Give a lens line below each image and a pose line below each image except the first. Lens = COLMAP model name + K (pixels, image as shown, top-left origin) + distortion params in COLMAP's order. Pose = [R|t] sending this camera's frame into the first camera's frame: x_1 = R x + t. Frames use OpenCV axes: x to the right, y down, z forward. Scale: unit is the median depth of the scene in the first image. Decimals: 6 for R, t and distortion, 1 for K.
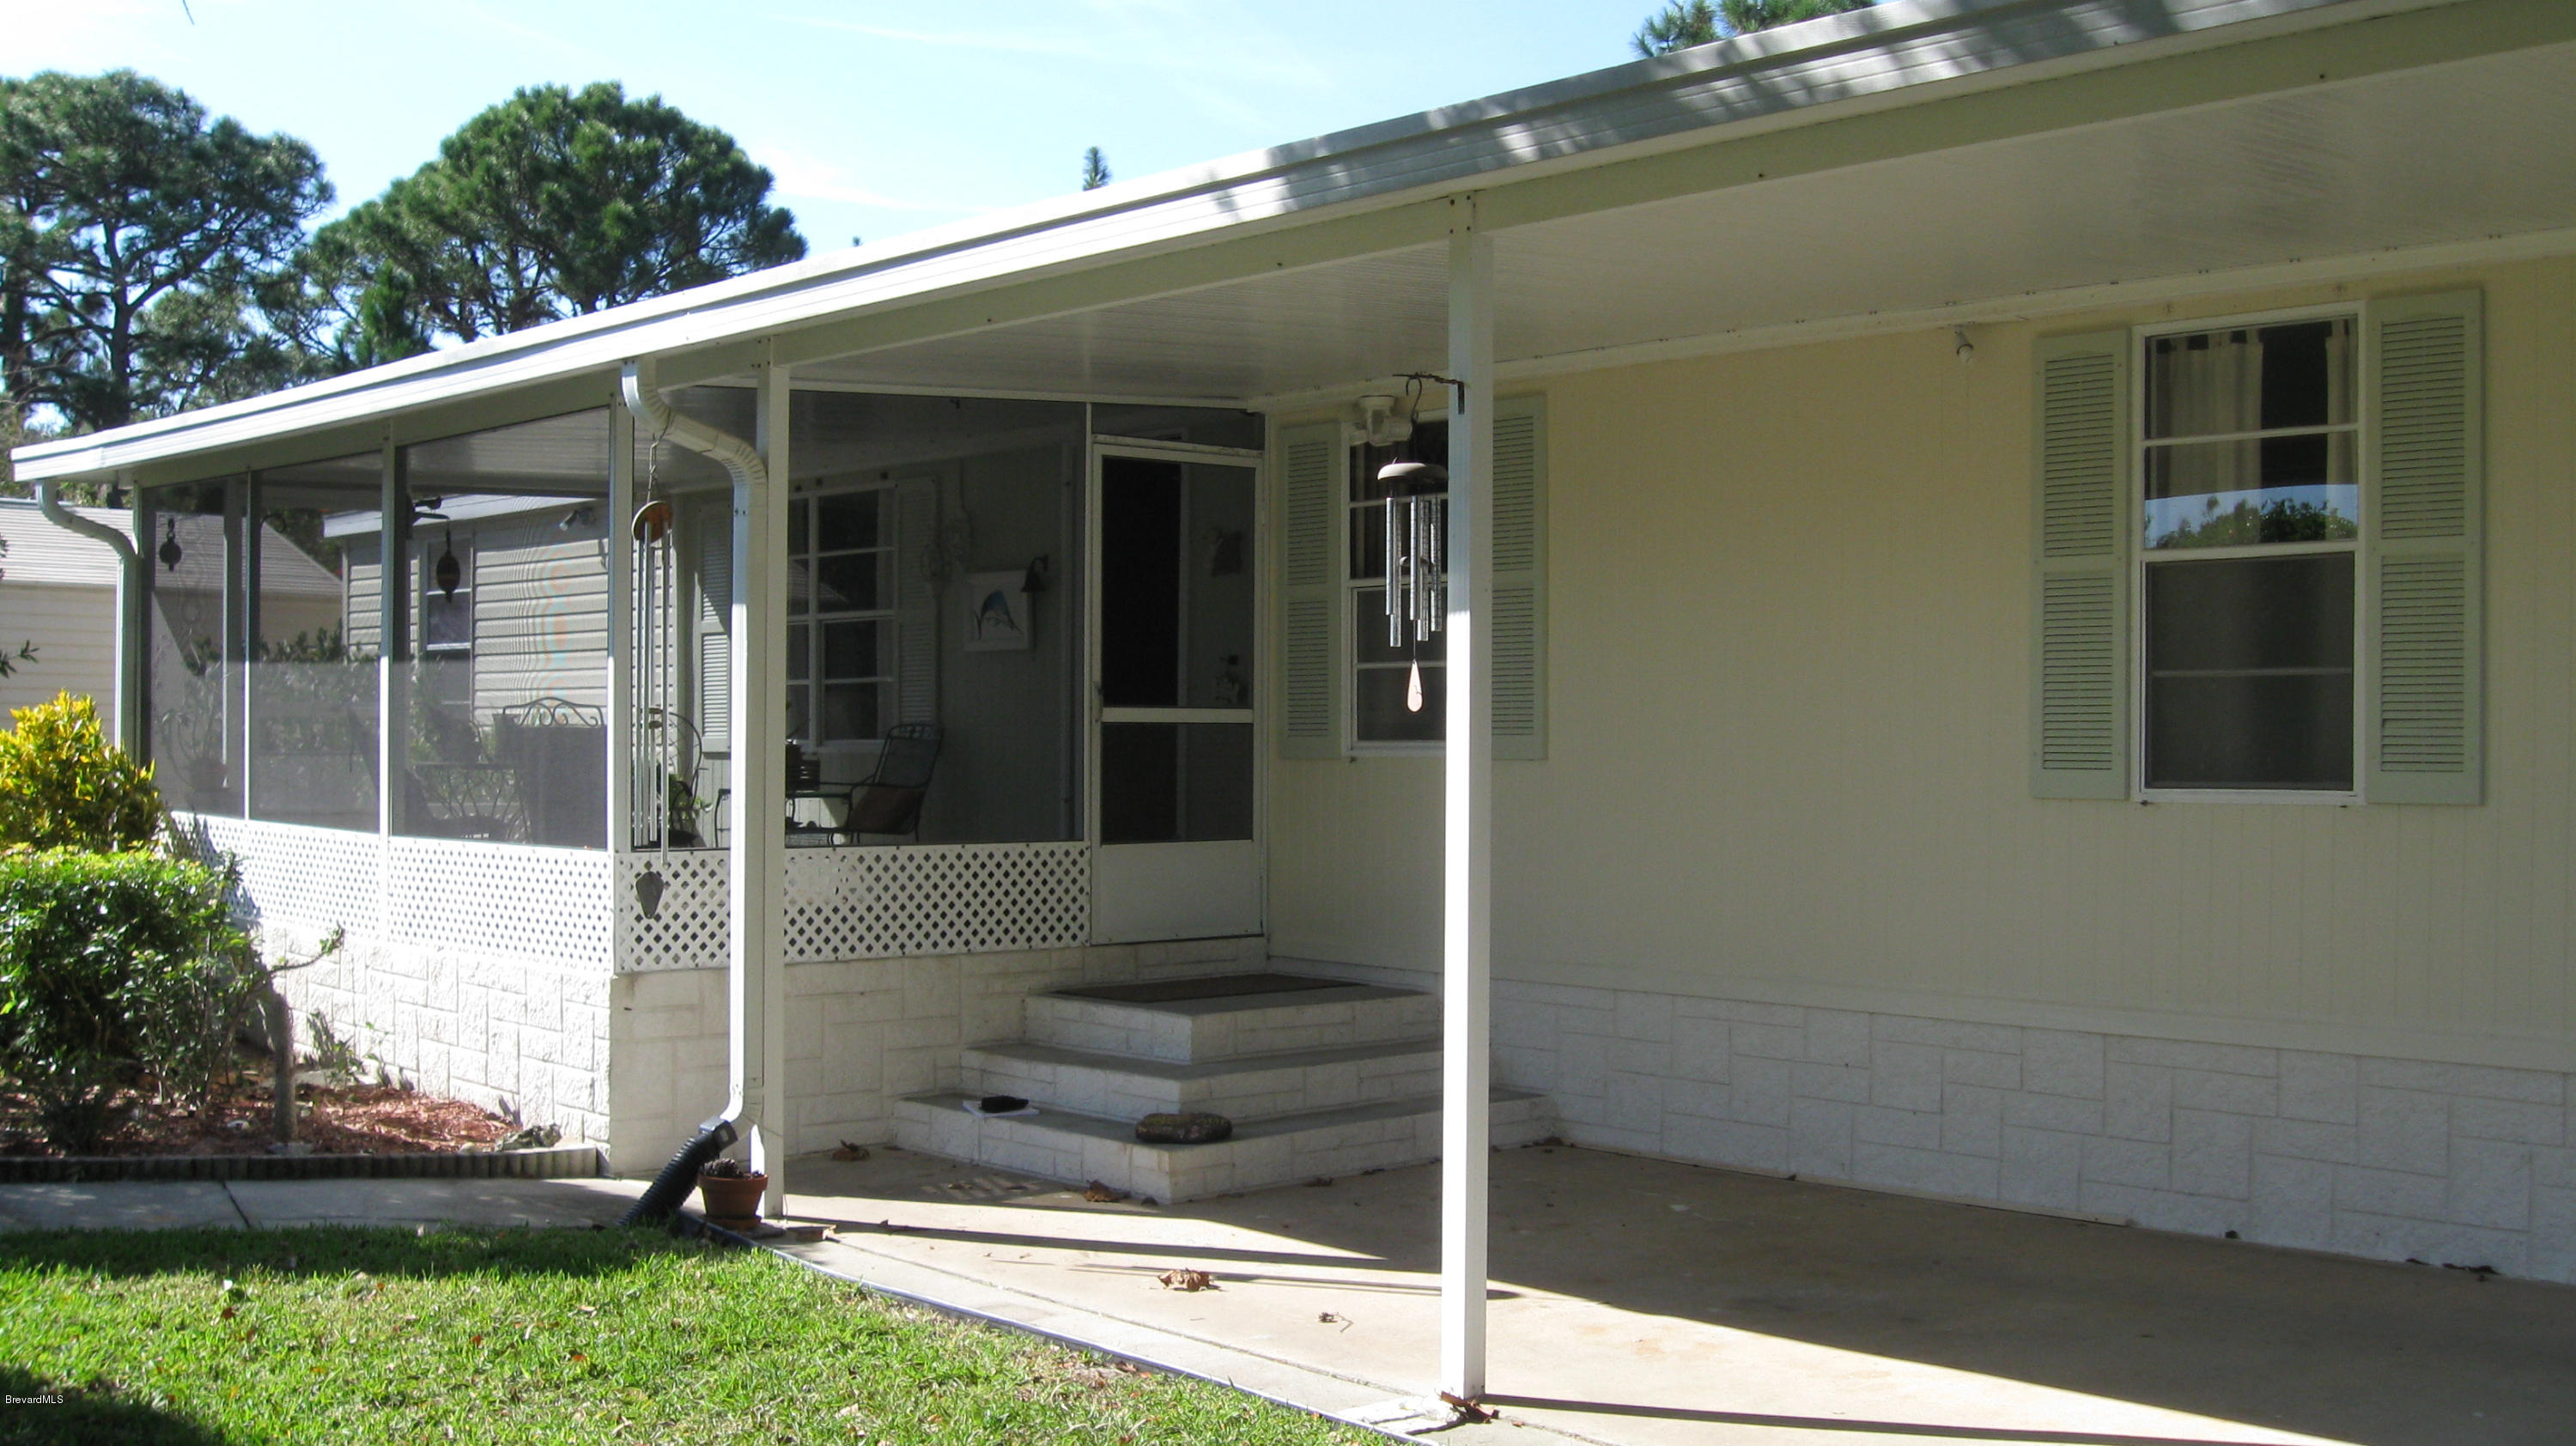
lens RADIAL K [[2711.6, 0, 1289.9], [0, 2711.6, 730.8], [0, 0, 1]] dist [-0.129107, 0.000000]
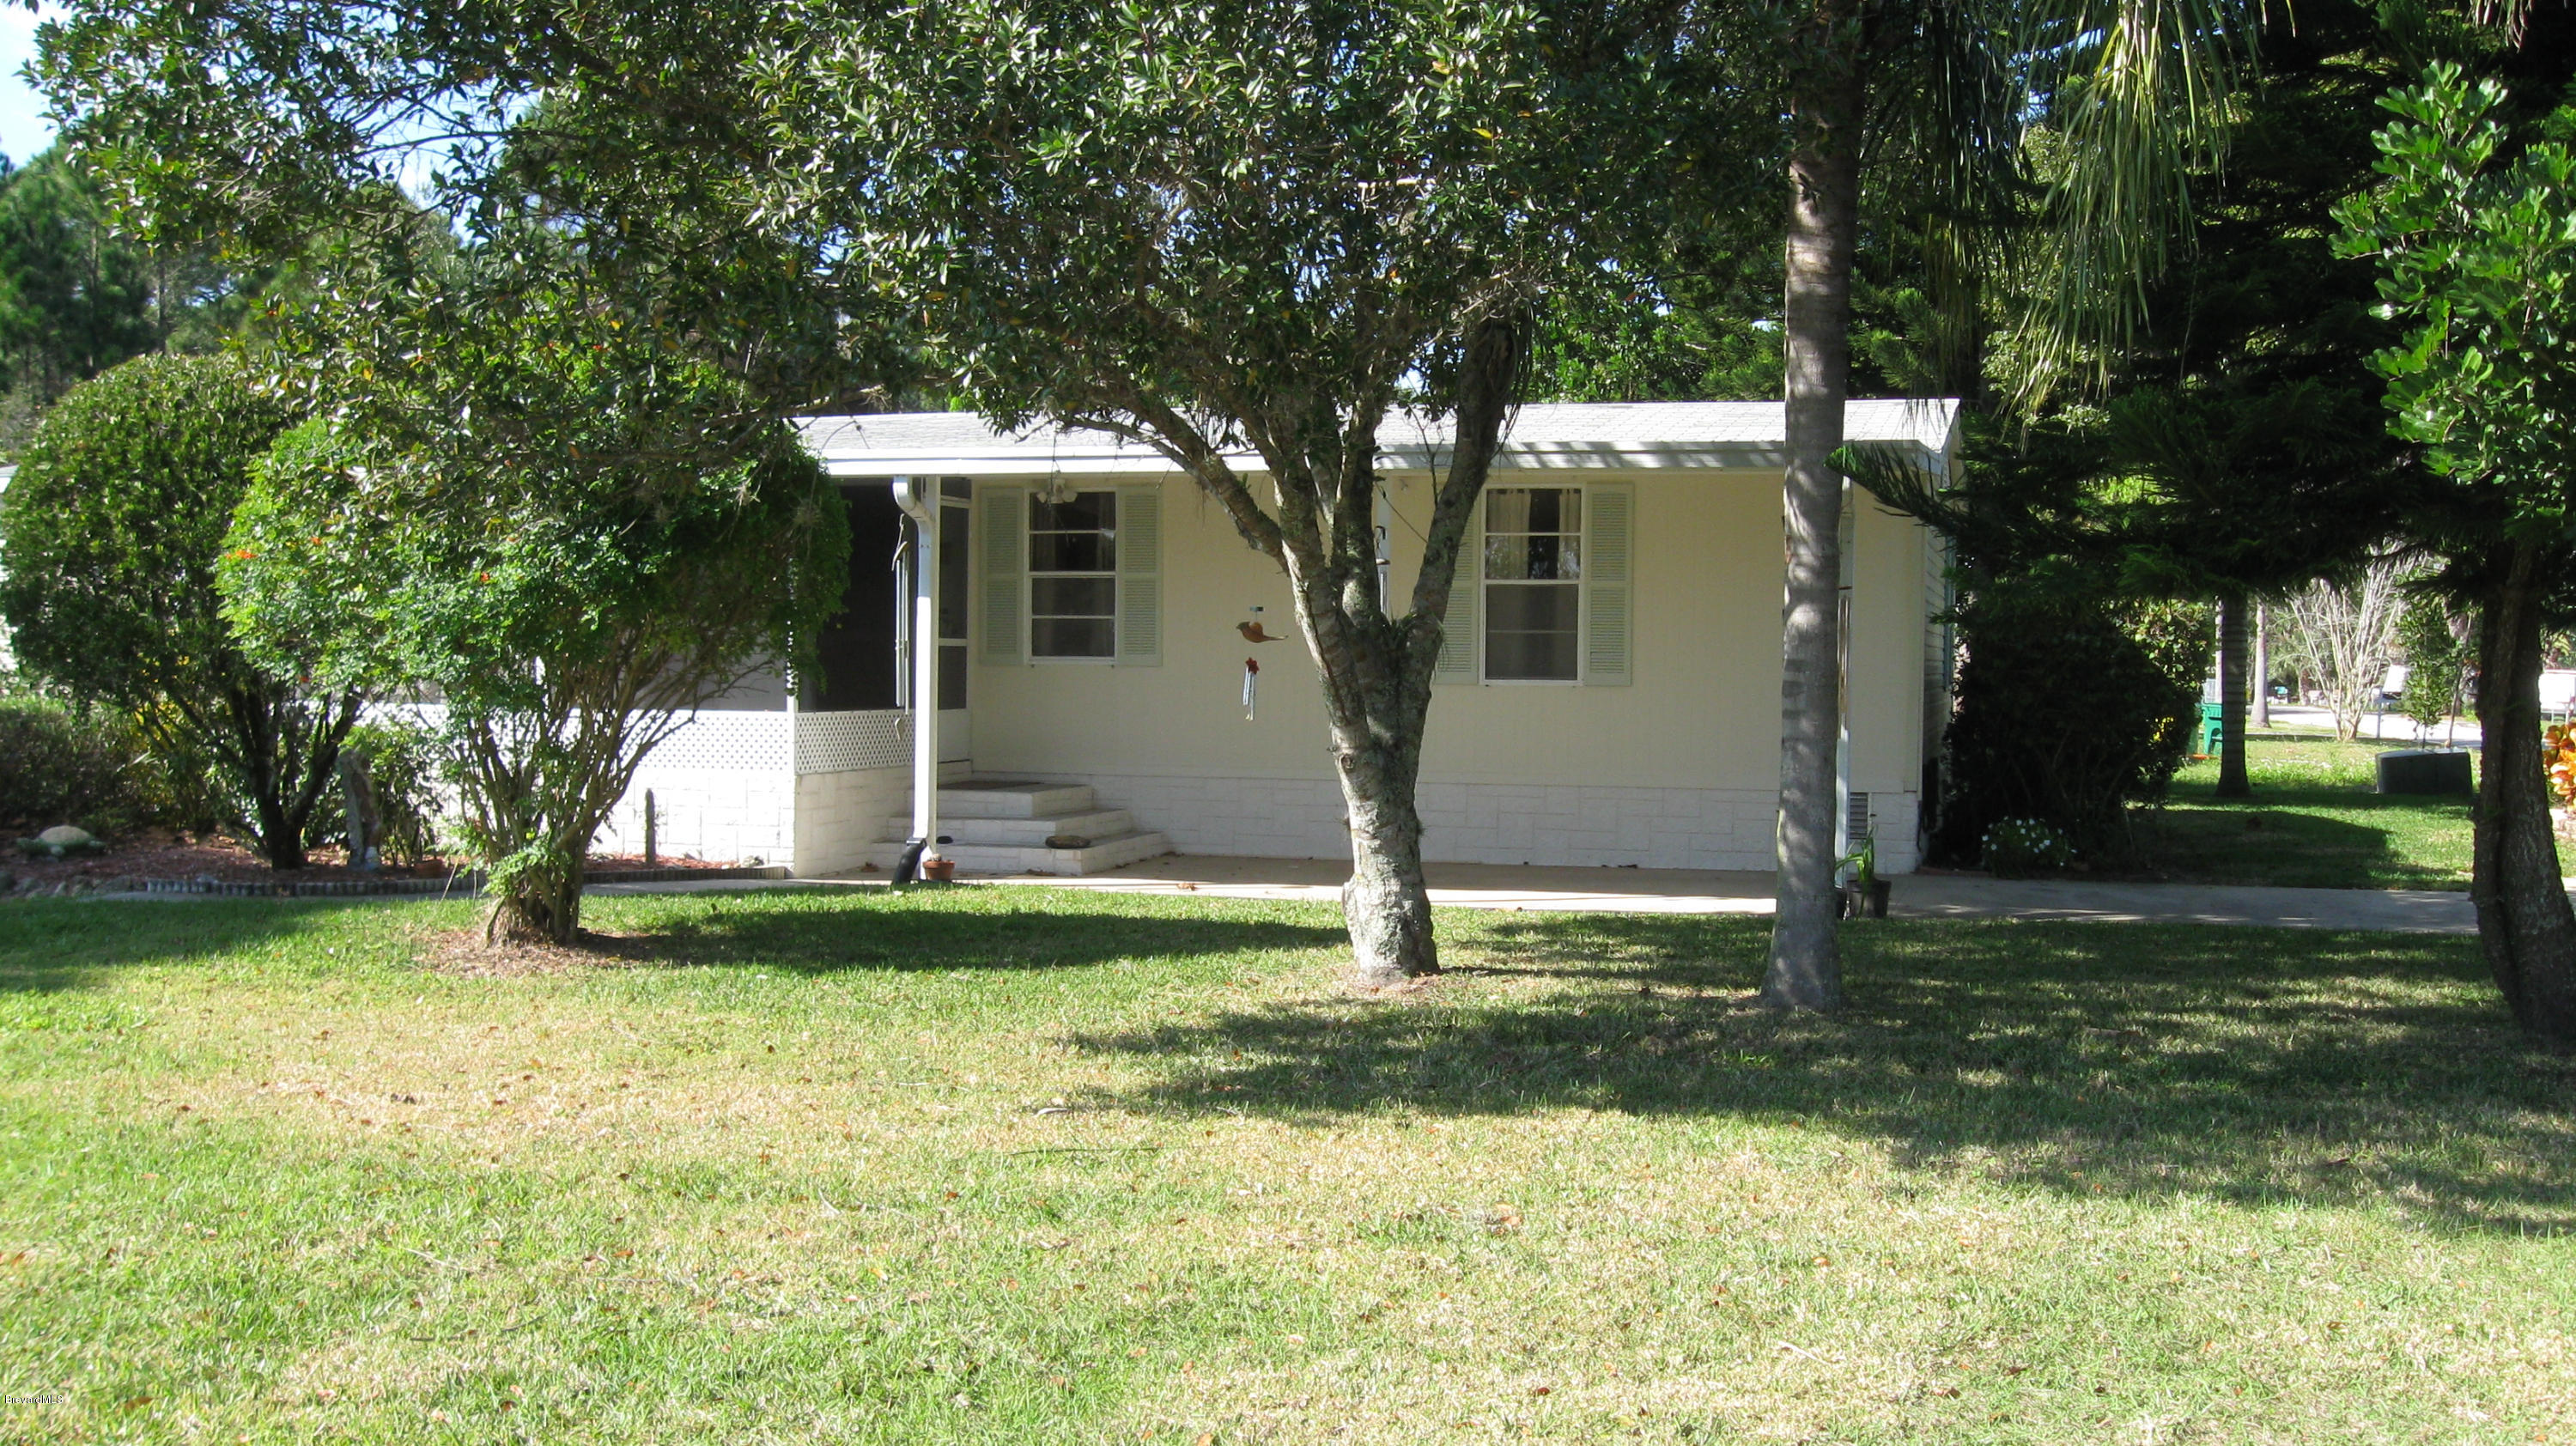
lens RADIAL K [[2711.6, 0, 1283.8], [0, 2711.6, 721.8], [0, 0, 1]] dist [-0.129107, 0.000000]
pose [[0.840623, -0.007590, 0.541568, -0.940149], [-0.009194, 0.999558, 0.028280, -0.006058], [-0.541543, -0.028752, 0.840181, -0.770206]]
